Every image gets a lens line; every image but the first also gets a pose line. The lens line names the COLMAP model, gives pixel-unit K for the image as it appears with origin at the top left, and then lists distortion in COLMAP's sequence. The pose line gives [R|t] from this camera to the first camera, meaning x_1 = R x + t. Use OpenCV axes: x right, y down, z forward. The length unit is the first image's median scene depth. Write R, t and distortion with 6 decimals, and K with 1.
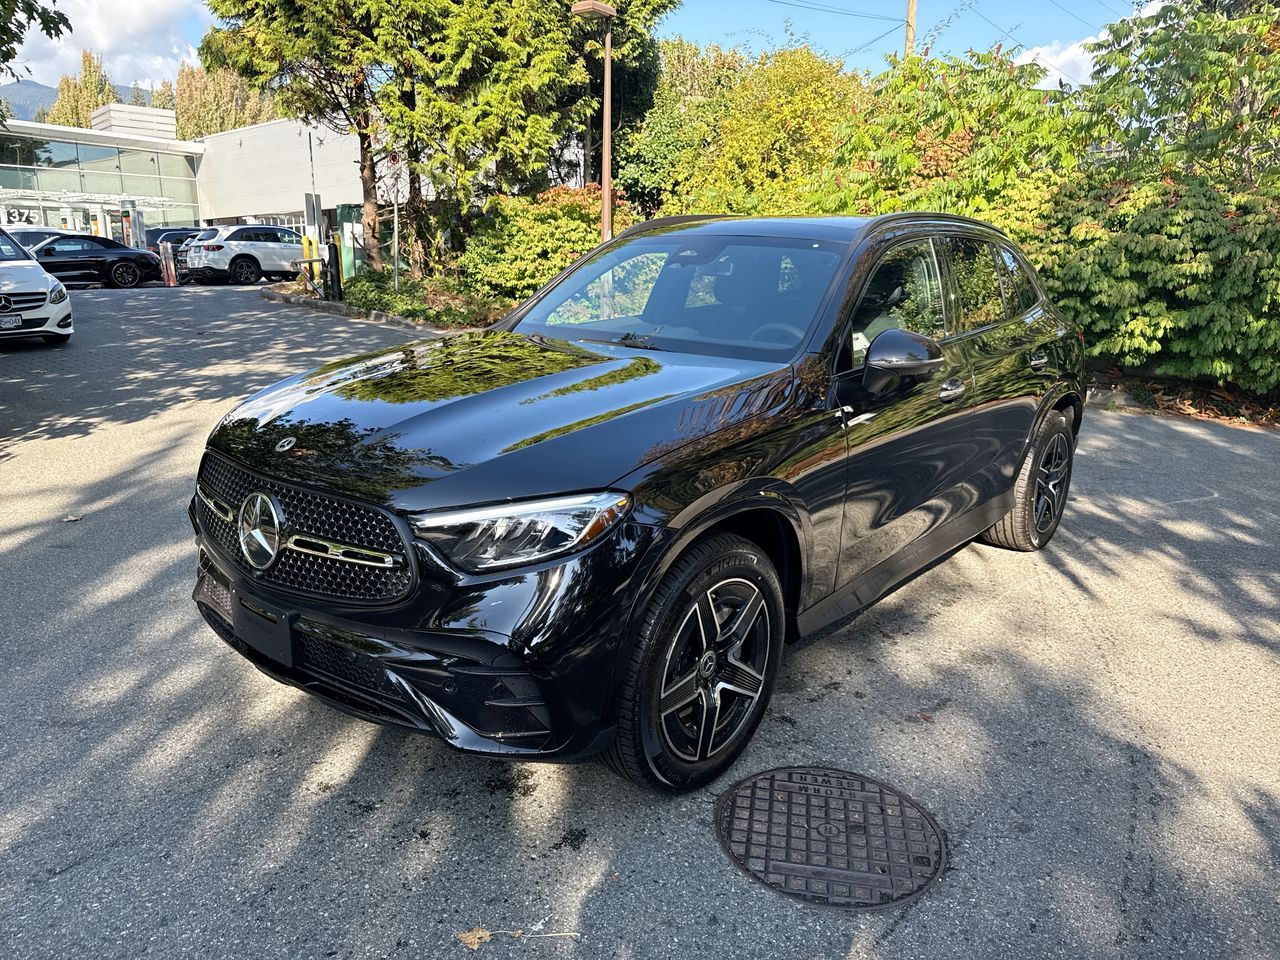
lens RADIAL K [[899.5, 0, 643.3], [0, 899.5, 485.0], [0, 0, 1]] dist [0.028970, -0.039302]
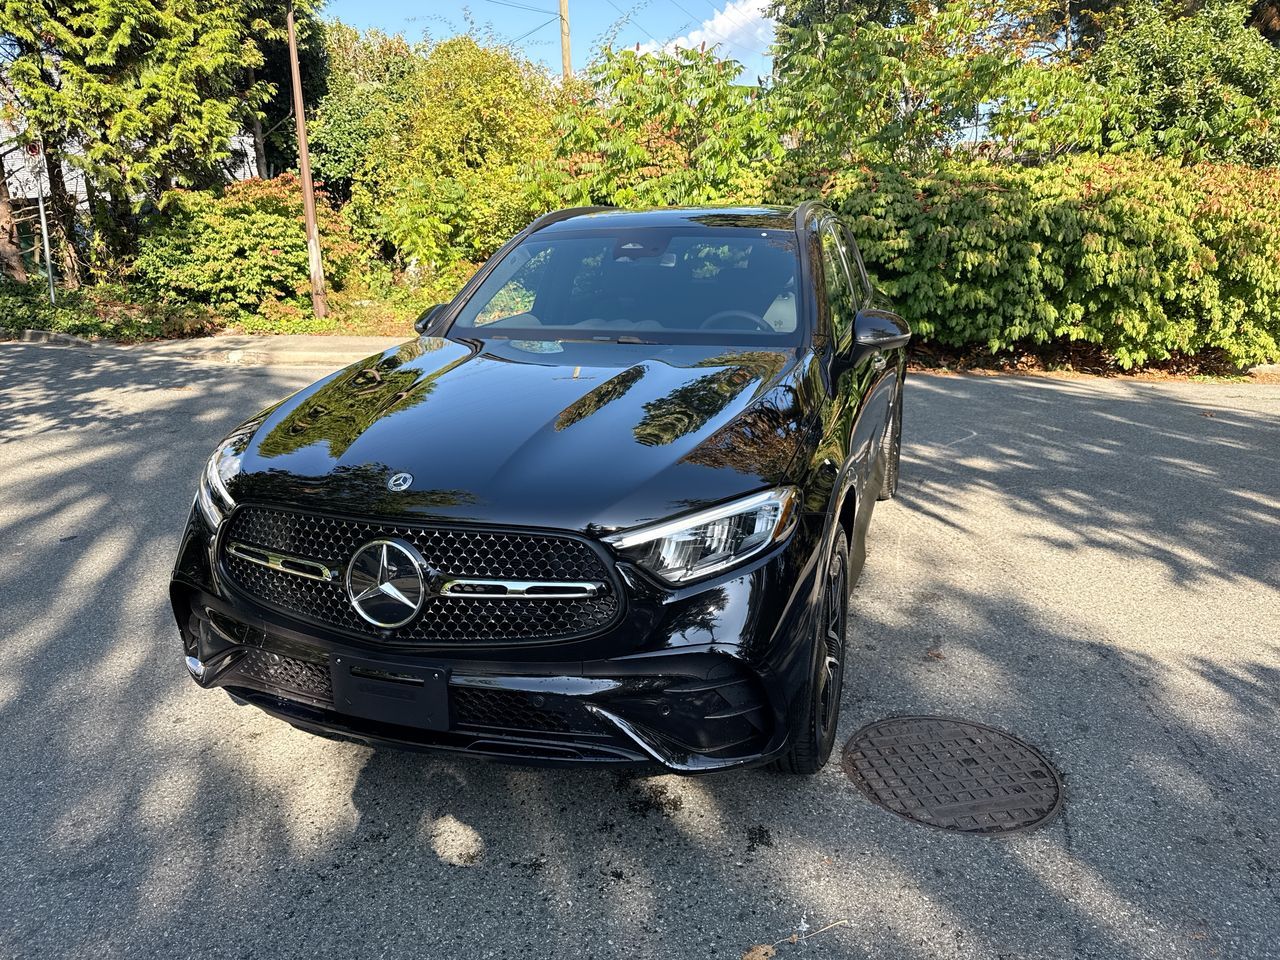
lens RADIAL K [[899.5, 0, 640.3], [0, 899.5, 477.2], [0, 0, 1]] dist [0.028970, -0.039302]
pose [[0.929595, -0.125996, 0.346380, -0.119149], [0.124861, 0.991842, 0.025689, -0.010652], [-0.346791, 0.019369, 0.937743, 0.024863]]
